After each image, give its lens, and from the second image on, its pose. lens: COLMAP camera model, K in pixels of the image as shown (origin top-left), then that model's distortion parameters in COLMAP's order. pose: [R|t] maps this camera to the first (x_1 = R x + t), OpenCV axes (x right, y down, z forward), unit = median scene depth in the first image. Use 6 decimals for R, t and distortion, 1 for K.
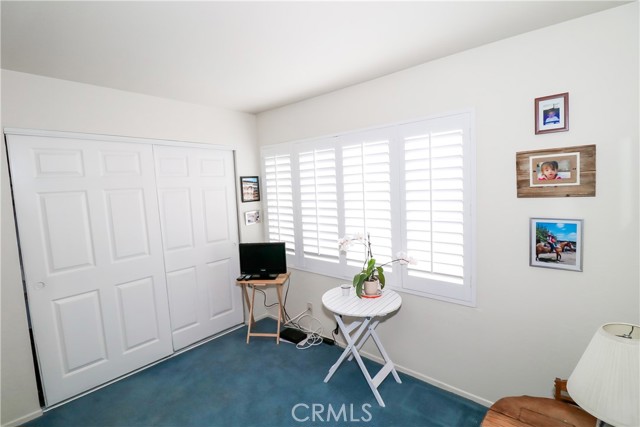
lens RADIAL K [[296.6, 0, 320.0], [0, 296.6, 213.5], [0, 0, 1]] dist [0.023967, -0.031298]
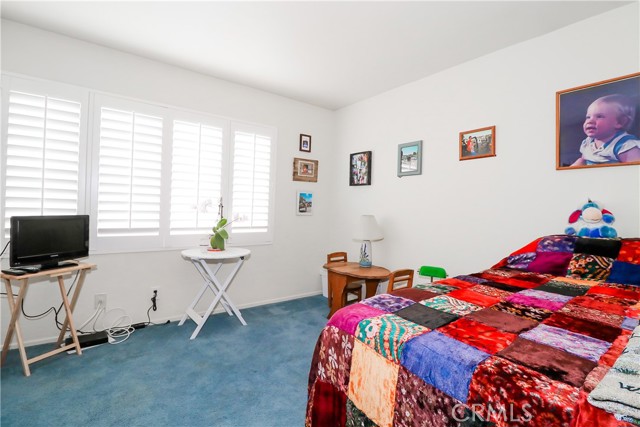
lens RADIAL K [[296.6, 0, 320.0], [0, 296.6, 213.5], [0, 0, 1]] dist [0.023967, -0.031298]
pose [[0.210045, 0.032985, 0.977135, -1.229969], [0.053145, 0.997568, -0.045099, 0.266905], [-0.976246, 0.061402, 0.207781, 0.436995]]
